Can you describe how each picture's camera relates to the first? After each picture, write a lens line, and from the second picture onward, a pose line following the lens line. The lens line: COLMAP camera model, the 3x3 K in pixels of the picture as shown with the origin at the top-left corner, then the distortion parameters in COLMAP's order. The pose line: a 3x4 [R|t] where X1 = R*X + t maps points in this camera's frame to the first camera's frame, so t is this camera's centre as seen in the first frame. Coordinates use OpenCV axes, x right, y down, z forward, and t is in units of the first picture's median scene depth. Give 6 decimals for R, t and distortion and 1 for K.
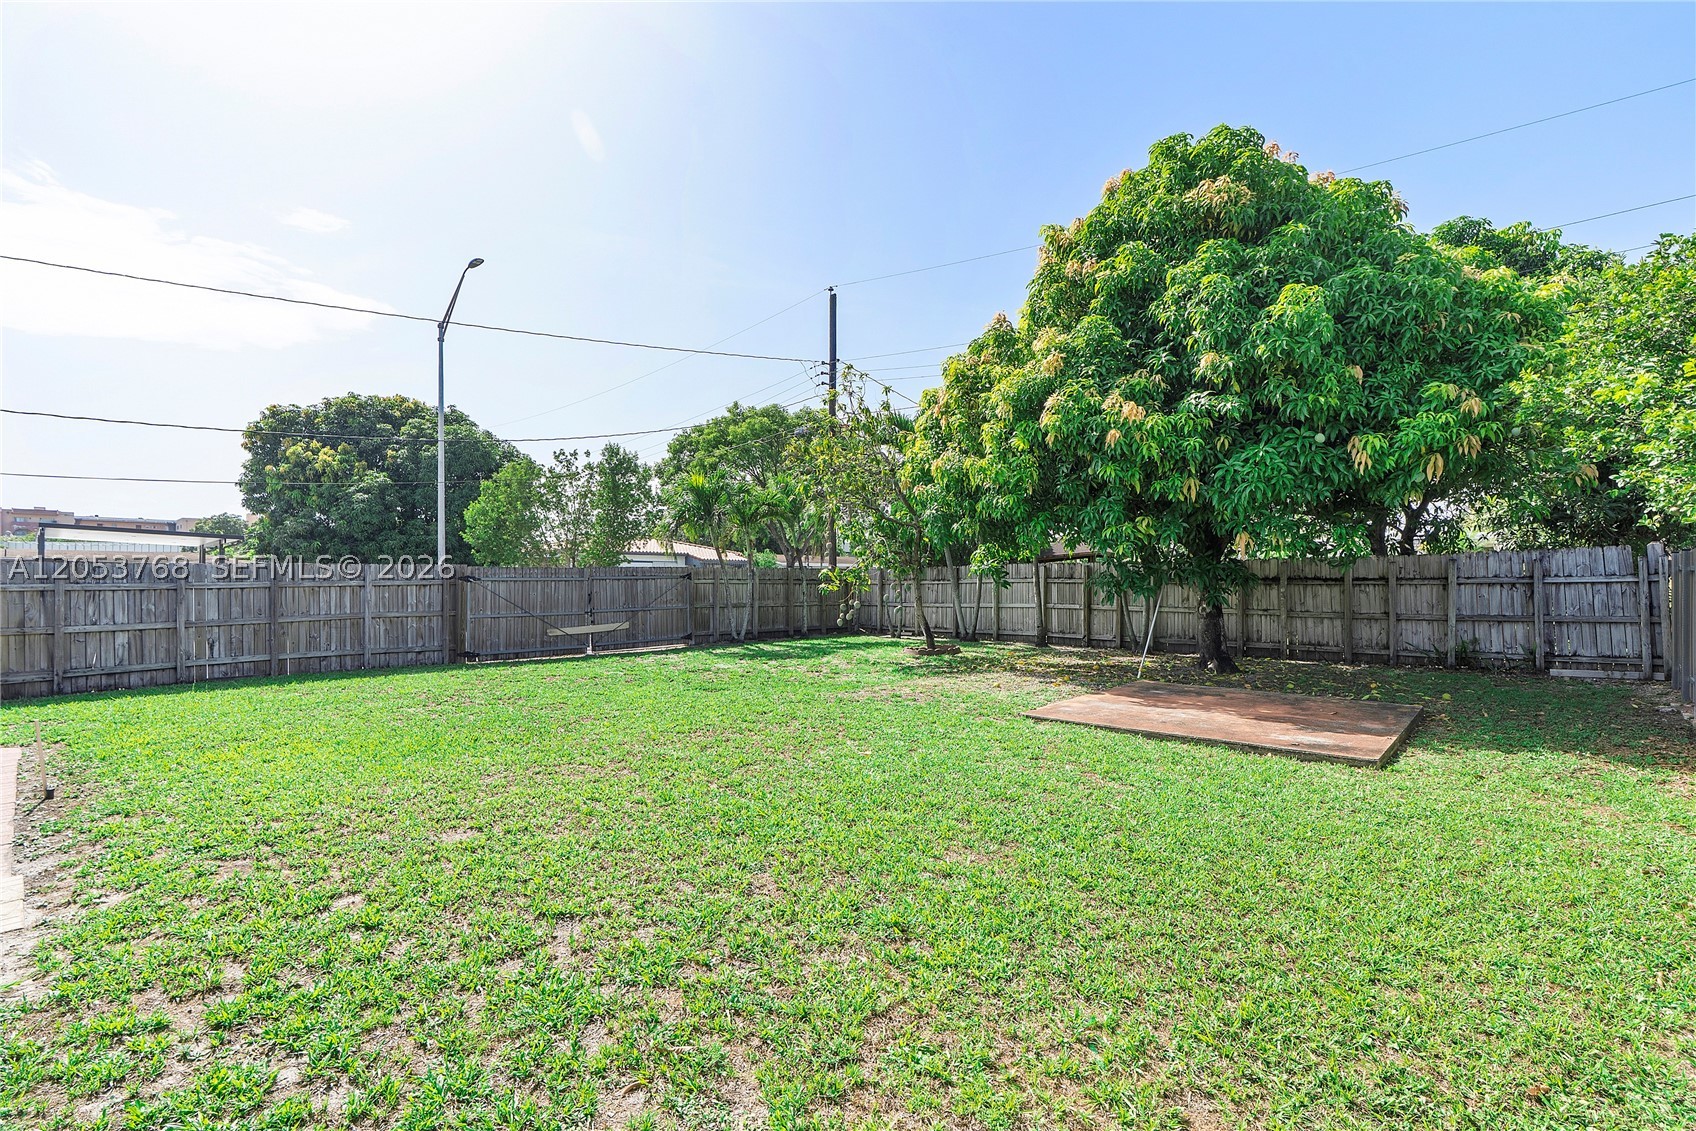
lens RADIAL K [[778.4, 0, 841.4], [0, 778.4, 564.9], [0, 0, 1]] dist [-0.009762, 0.001238]
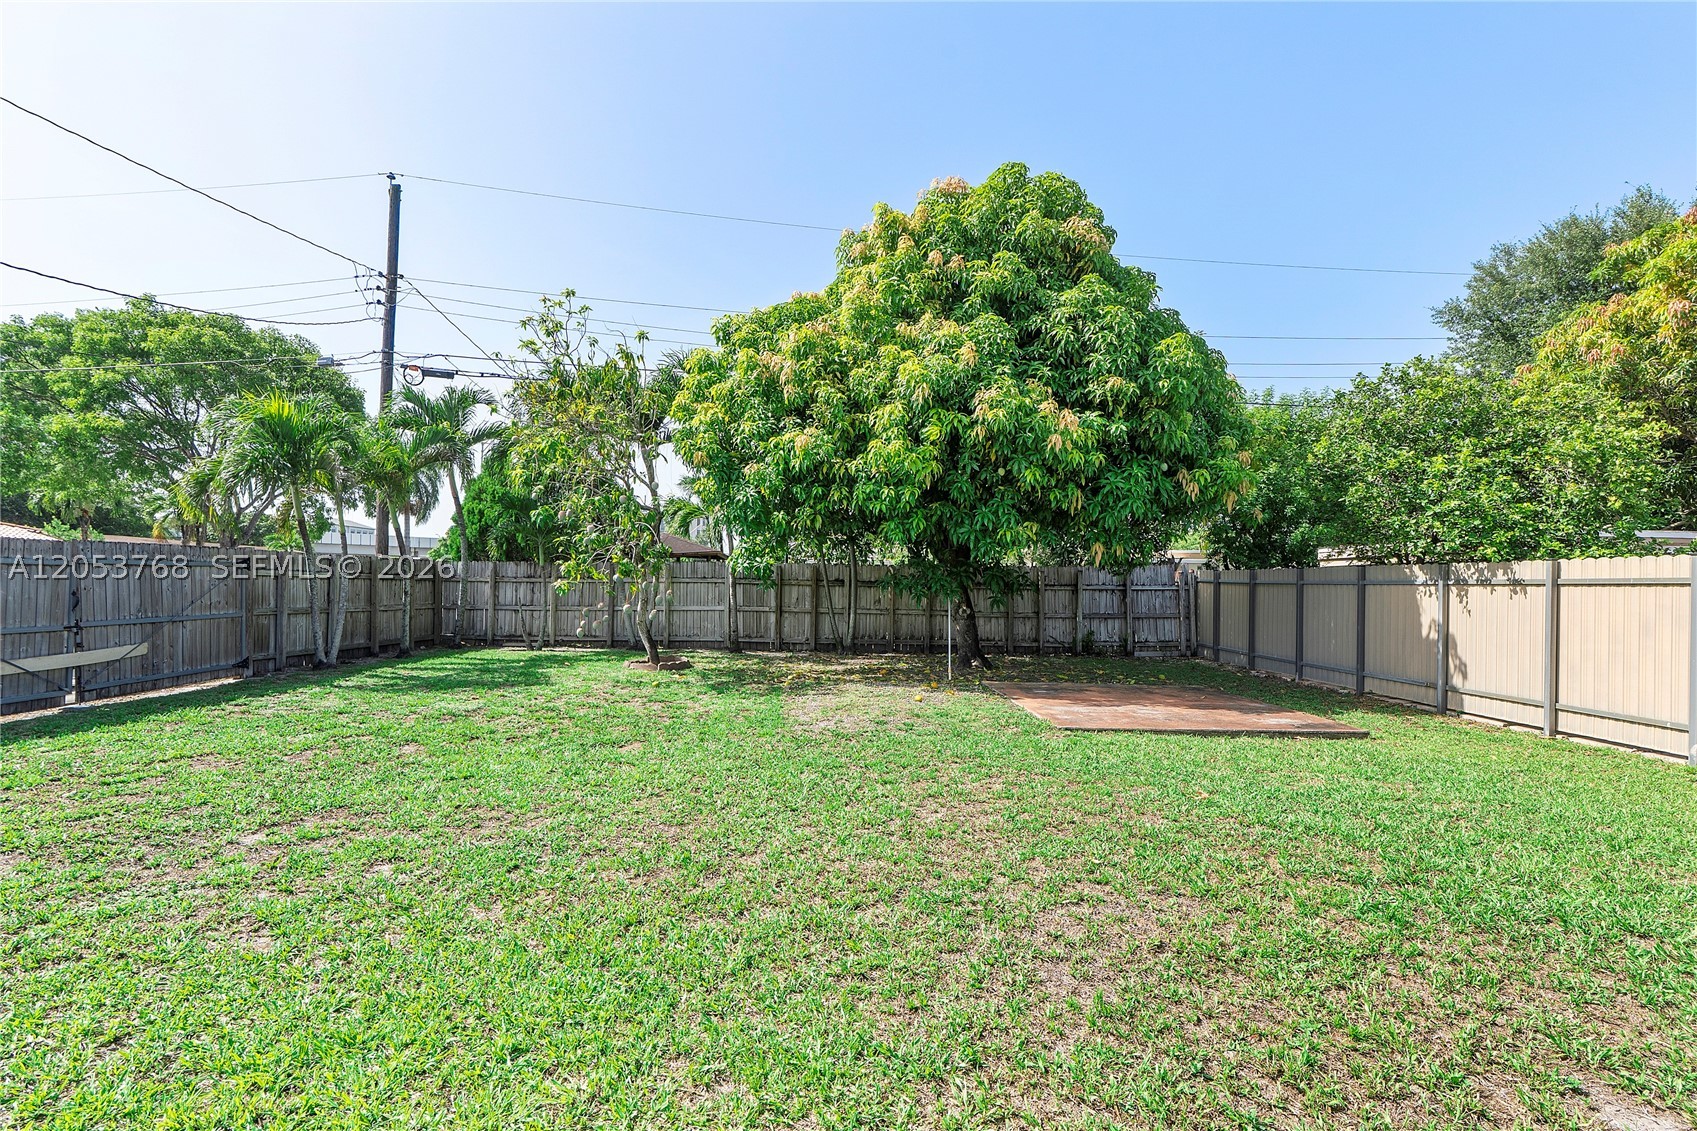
lens RADIAL K [[778.8, 0, 836.7], [0, 778.8, 575.5], [0, 0, 1]] dist [-0.009762, 0.001238]
pose [[0.719180, 0.021444, 0.694492, -0.391232], [-0.031358, 0.999507, 0.001611, 0.010917], [-0.694115, -0.022937, 0.719498, 0.330209]]
